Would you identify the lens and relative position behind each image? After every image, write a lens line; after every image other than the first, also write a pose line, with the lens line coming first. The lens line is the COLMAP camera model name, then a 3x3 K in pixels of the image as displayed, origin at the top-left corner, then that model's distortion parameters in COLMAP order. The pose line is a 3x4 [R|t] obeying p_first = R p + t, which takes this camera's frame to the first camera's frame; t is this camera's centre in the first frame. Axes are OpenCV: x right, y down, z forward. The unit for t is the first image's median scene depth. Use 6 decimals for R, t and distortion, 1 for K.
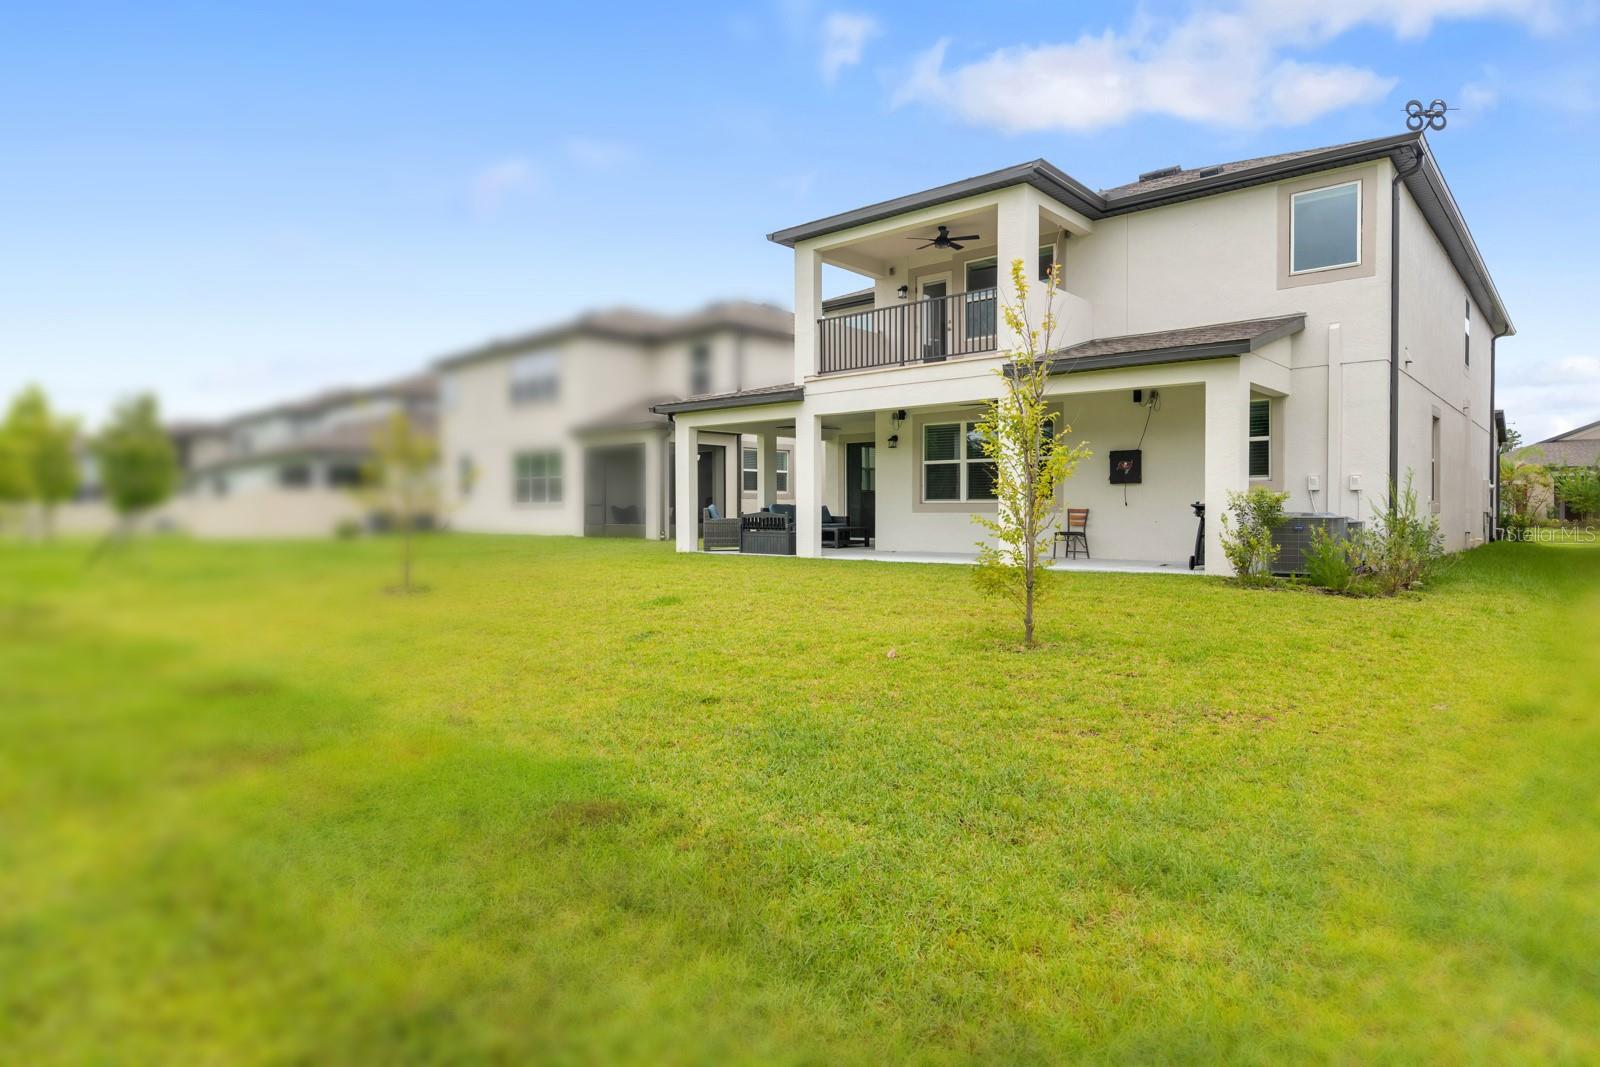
lens RADIAL K [[901.0, 0, 806.4], [0, 901.0, 520.8], [0, 0, 1]] dist [-0.001758, -0.000303]
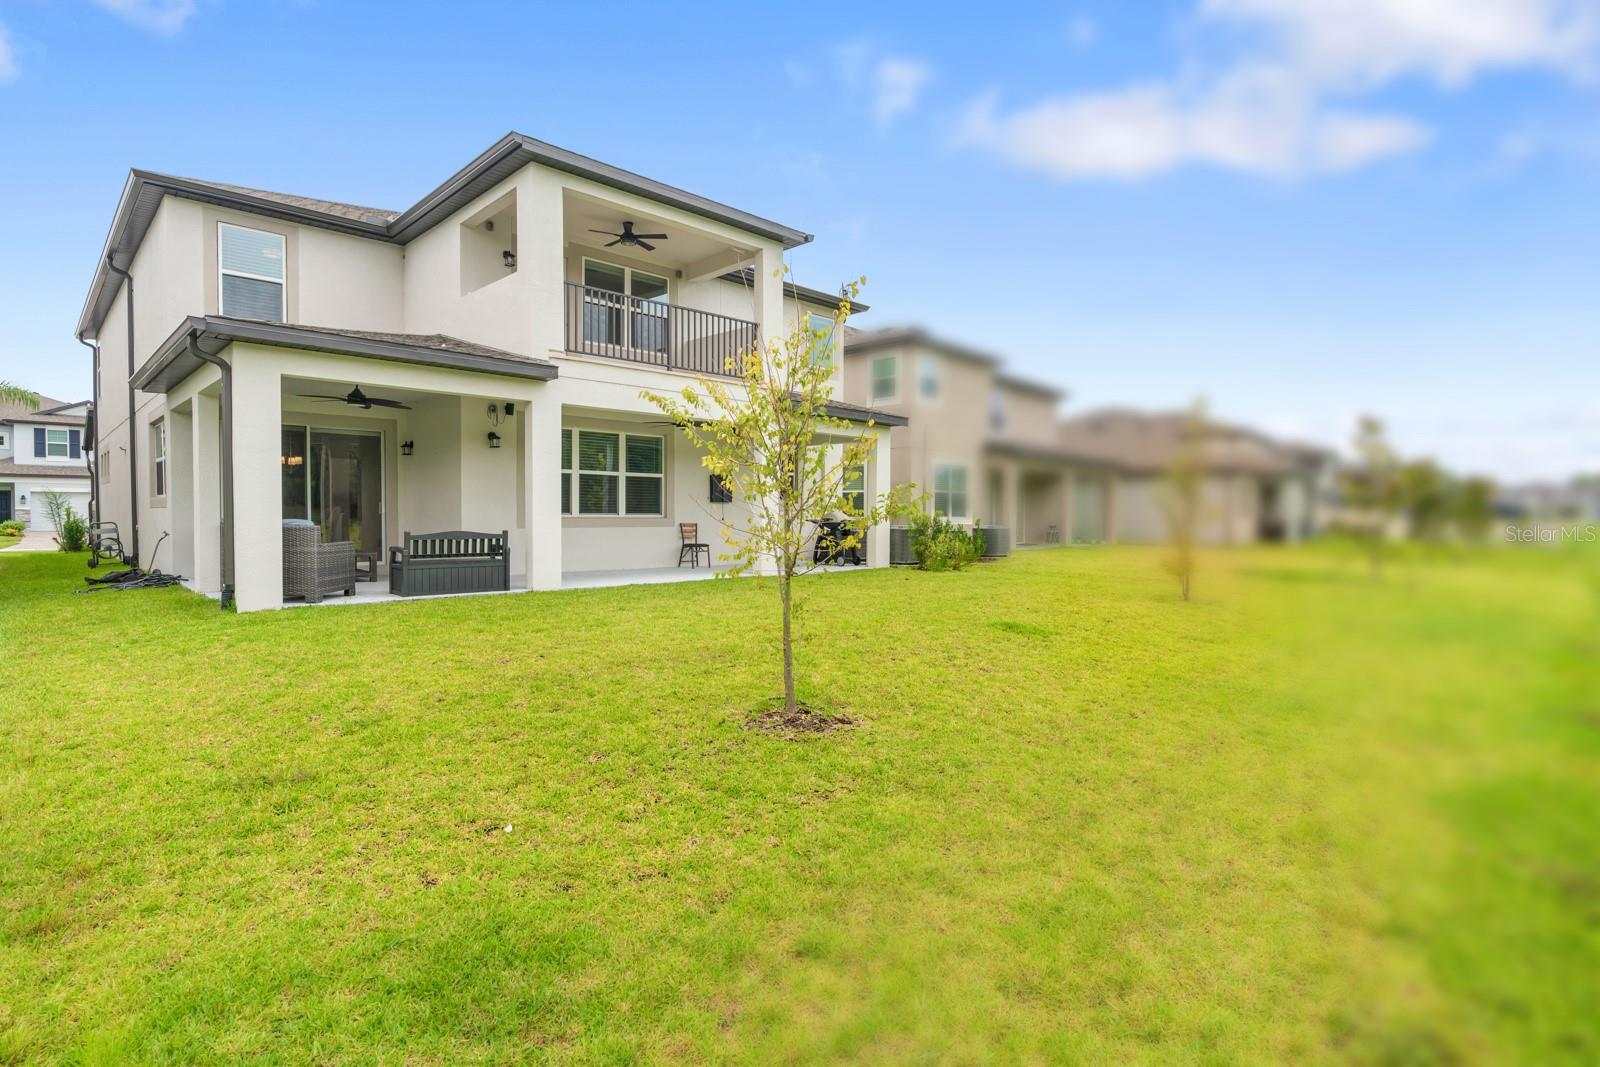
lens RADIAL K [[804.8, 0, 805.9], [0, 804.8, 535.1], [0, 0, 1]] dist [0.001503, 0.000026]
pose [[0.079002, -0.022934, 0.996611, -0.656813], [0.010267, 0.999701, 0.022191, -0.018009], [-0.996822, 0.008480, 0.079214, 0.732740]]
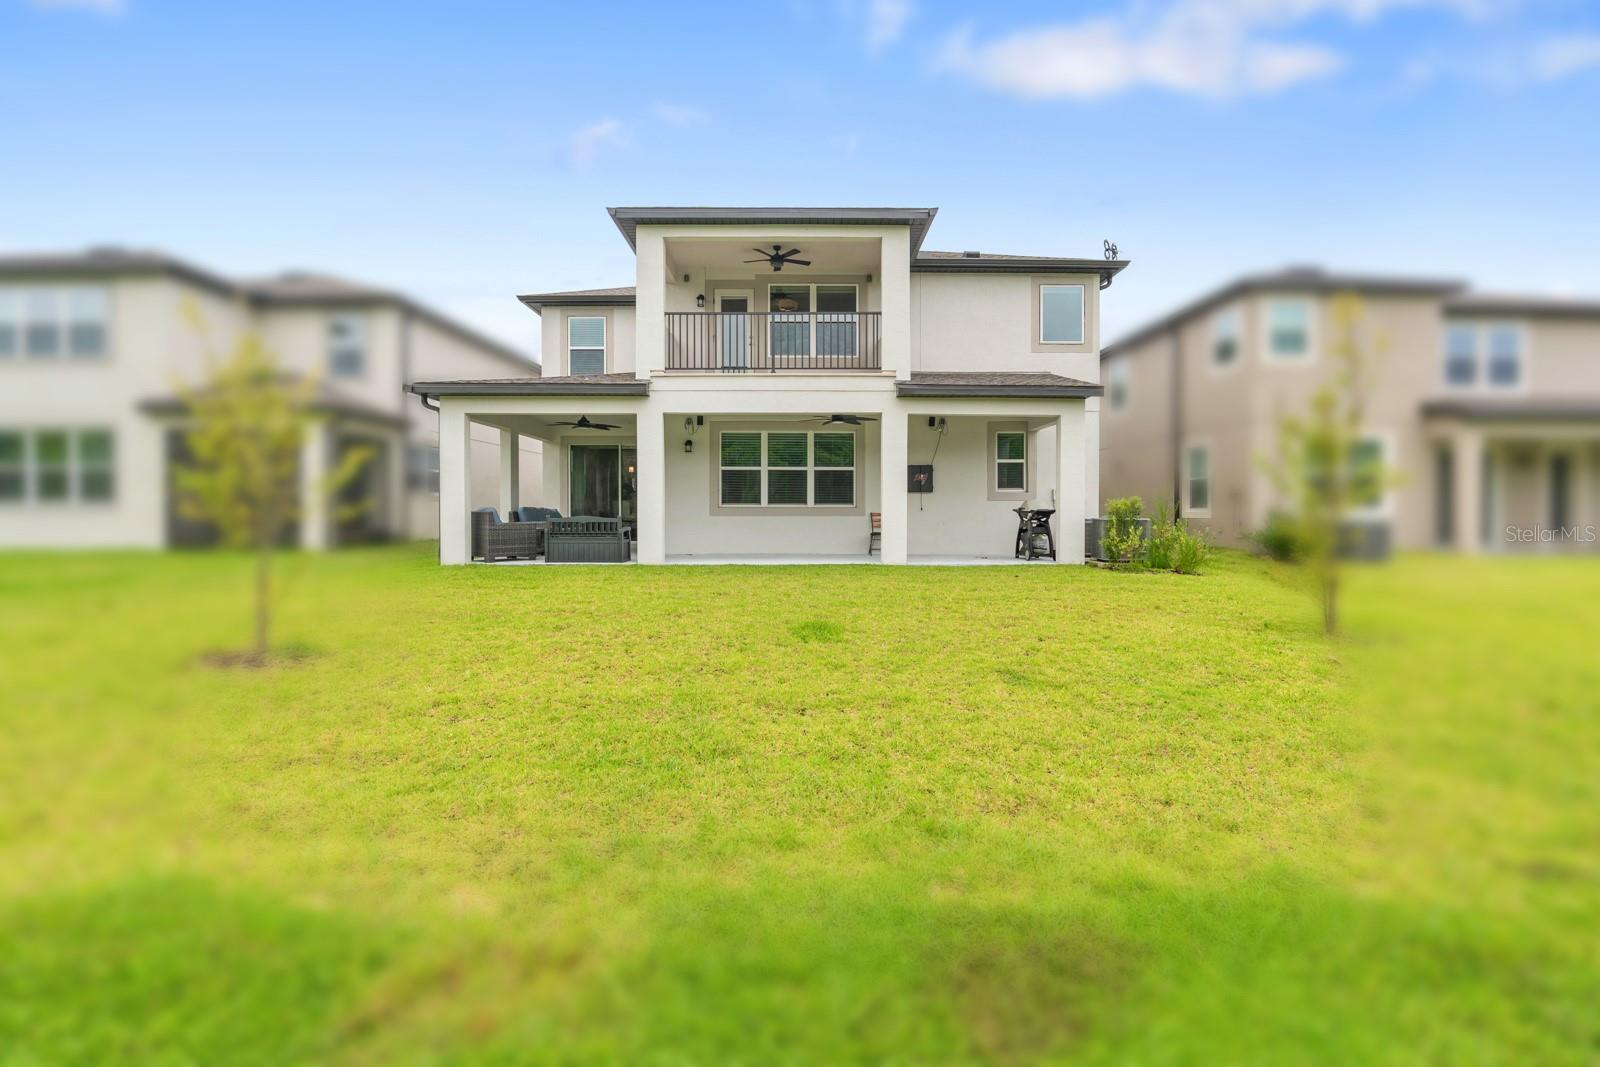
lens RADIAL K [[721.7, 0, 808.3], [0, 721.7, 516.2], [0, 0, 1]] dist [-0.013711, -0.000087]
pose [[0.749810, -0.002157, 0.661650, -0.372274], [0.007851, 0.999953, -0.005637, -0.003944], [-0.661607, 0.009422, 0.749792, 0.334624]]
